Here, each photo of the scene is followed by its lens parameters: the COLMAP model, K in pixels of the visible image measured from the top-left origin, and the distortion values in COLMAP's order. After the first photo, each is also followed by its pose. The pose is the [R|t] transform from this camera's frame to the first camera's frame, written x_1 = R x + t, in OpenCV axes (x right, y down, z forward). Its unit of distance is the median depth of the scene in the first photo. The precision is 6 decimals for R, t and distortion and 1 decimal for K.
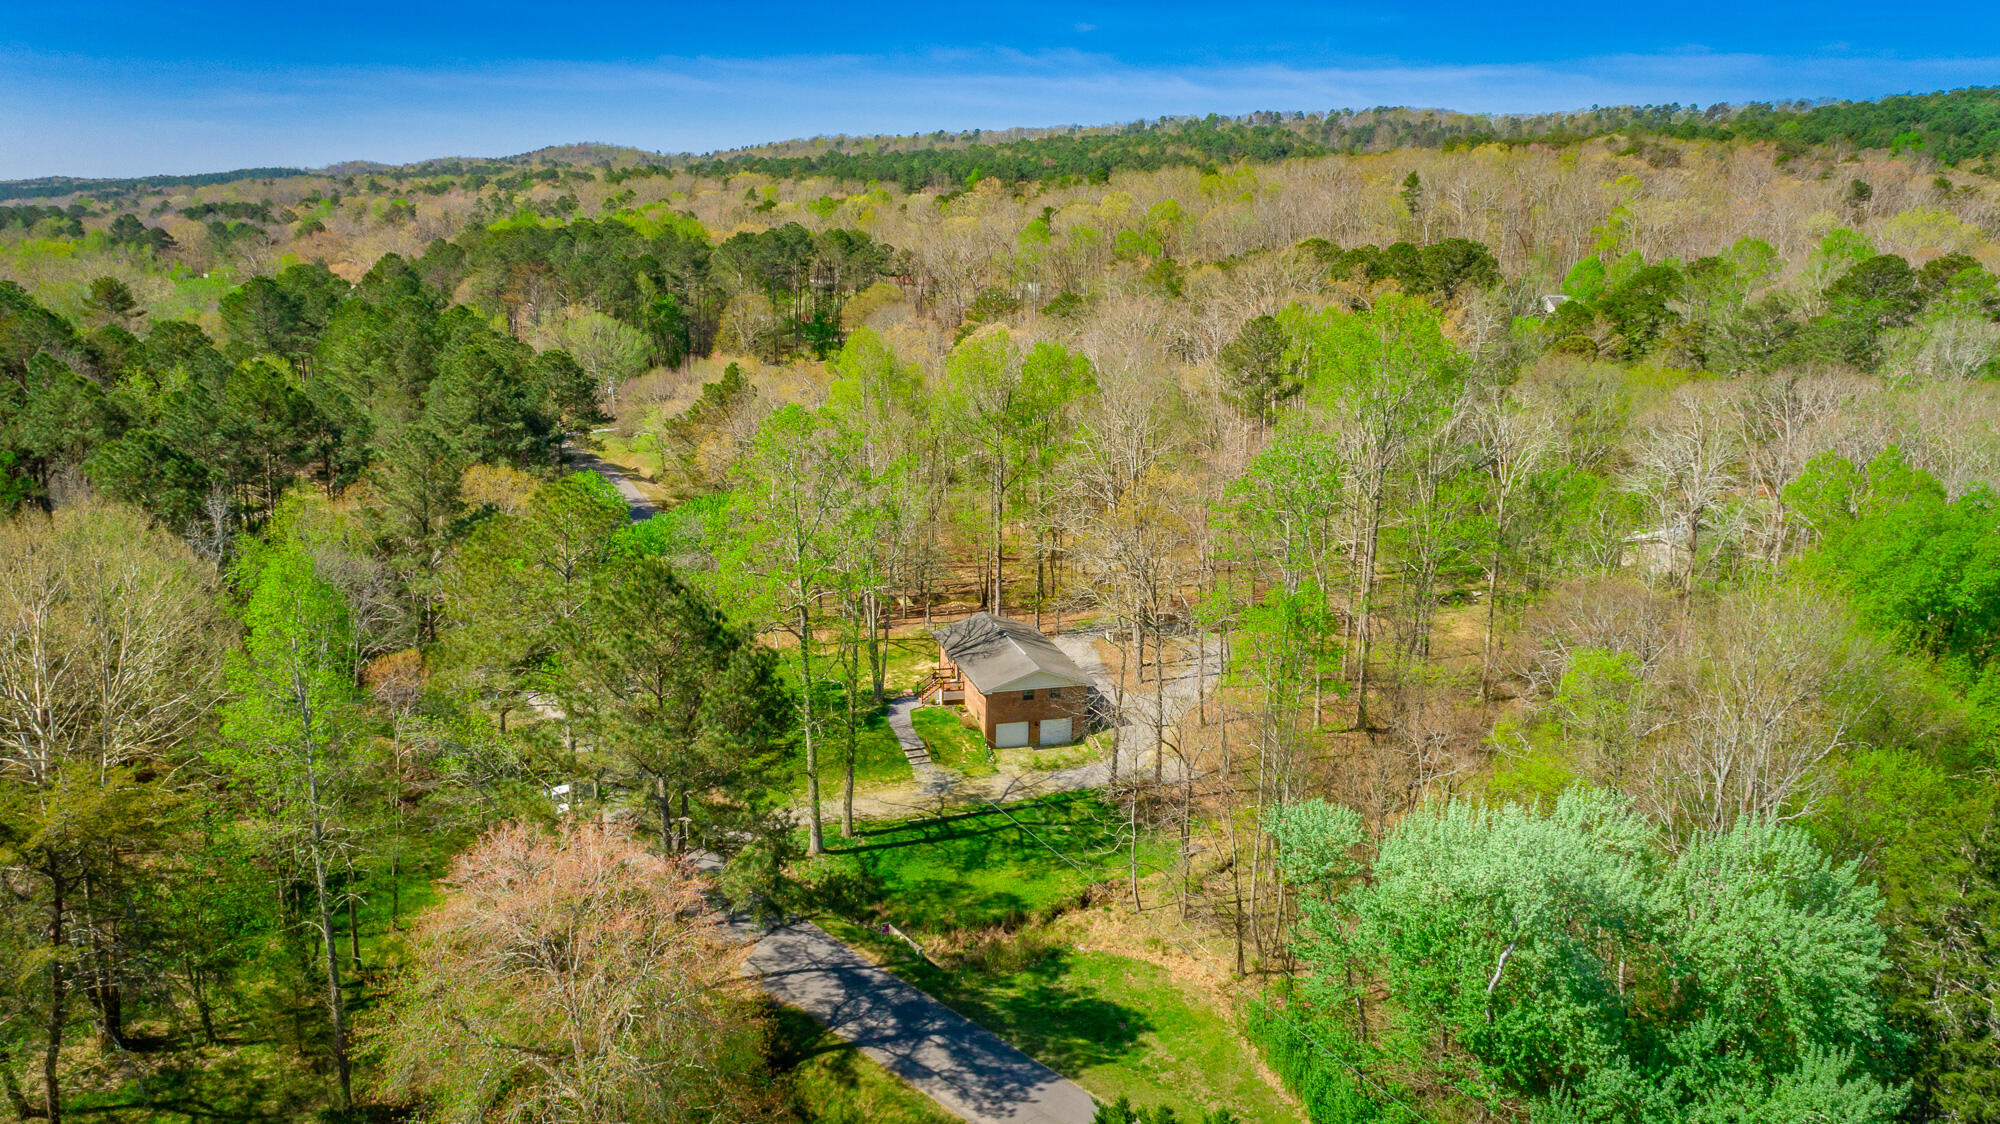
lens RADIAL K [[1386.2, 0, 993.1], [0, 1386.2, 561.4], [0, 0, 1]] dist [-0.009395, 0.004510]
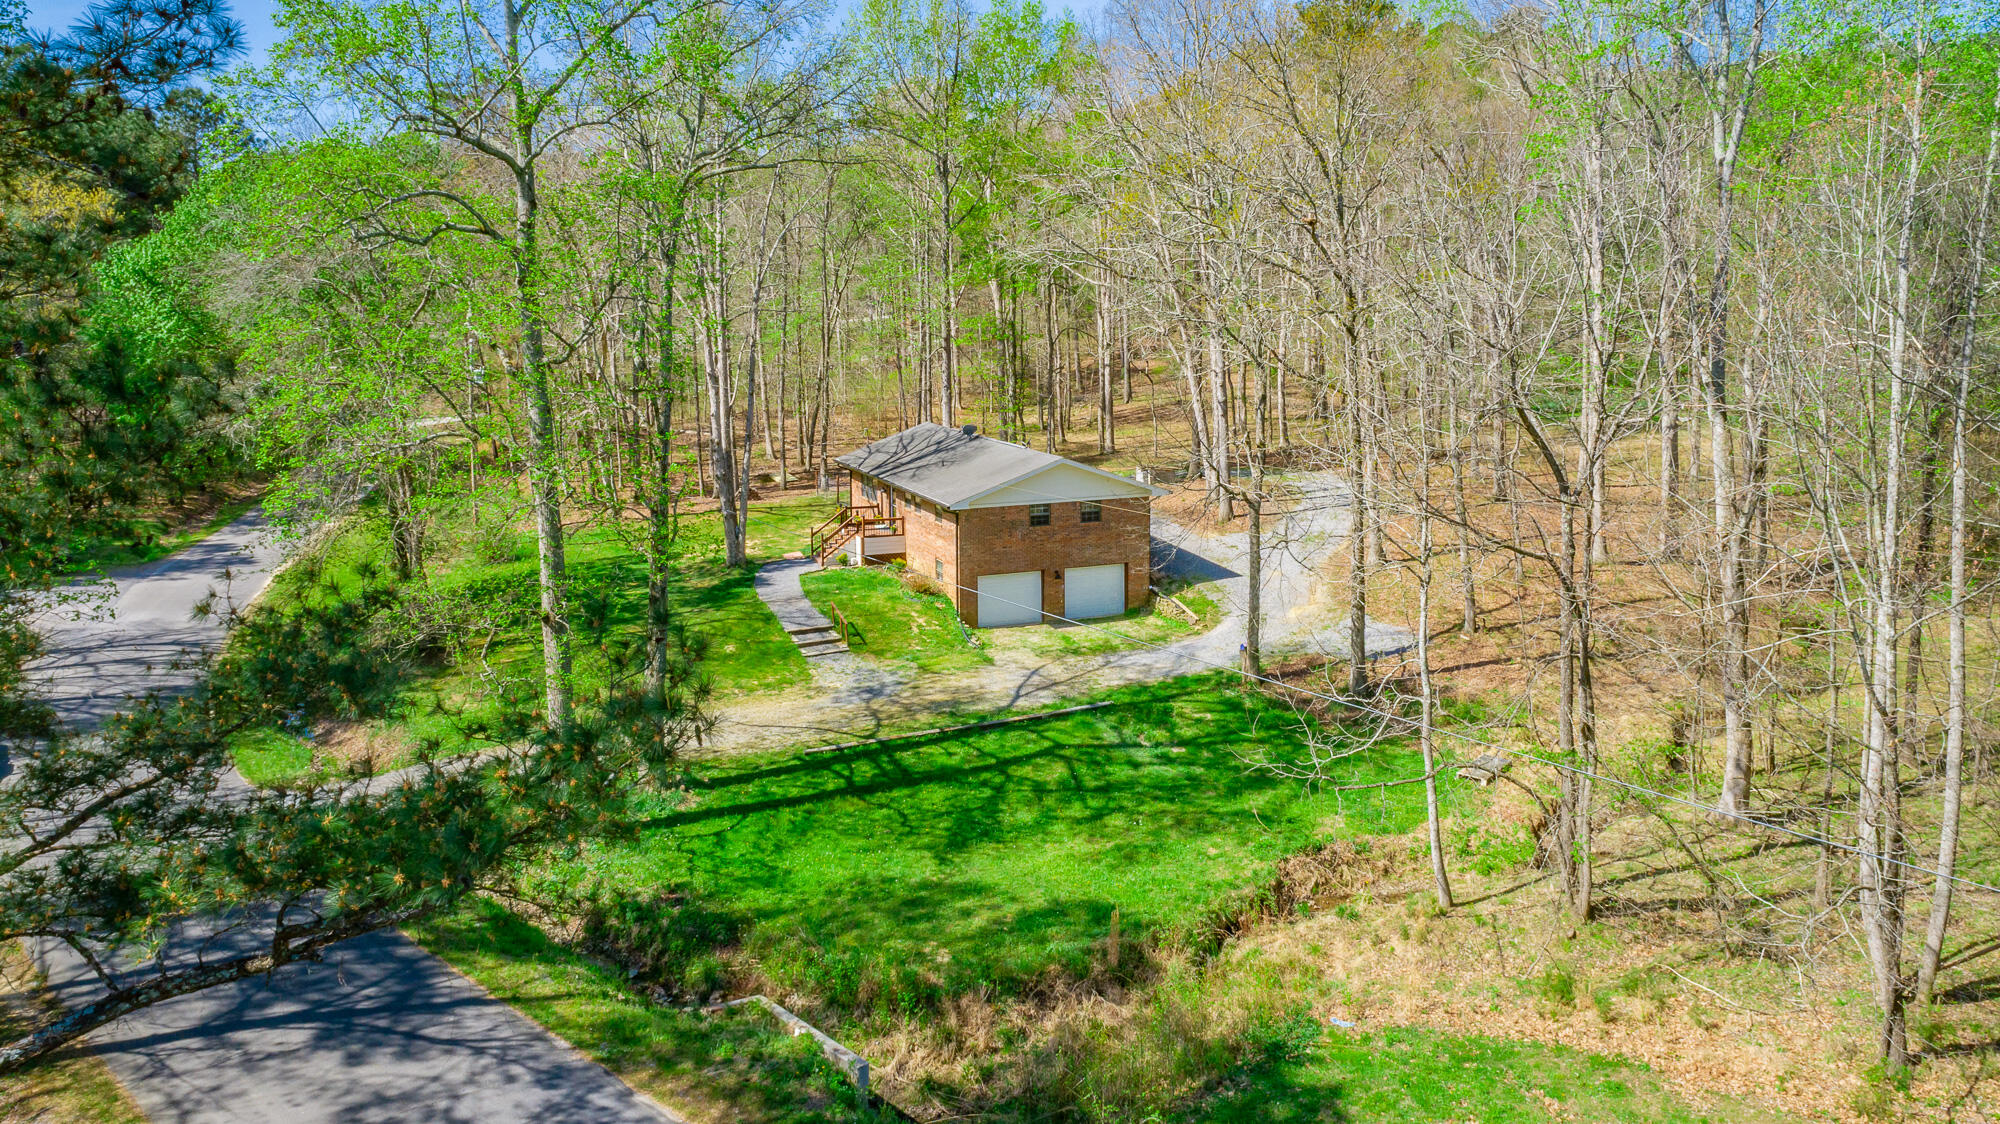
lens RADIAL K [[1386.2, 0, 1007.7], [0, 1386.2, 560.4], [0, 0, 1]] dist [-0.009395, 0.004510]
pose [[0.994846, -0.039324, 0.093467, -0.035397], [0.044497, 0.997554, -0.053915, 0.151776], [-0.091118, 0.057796, 0.994162, 0.564112]]
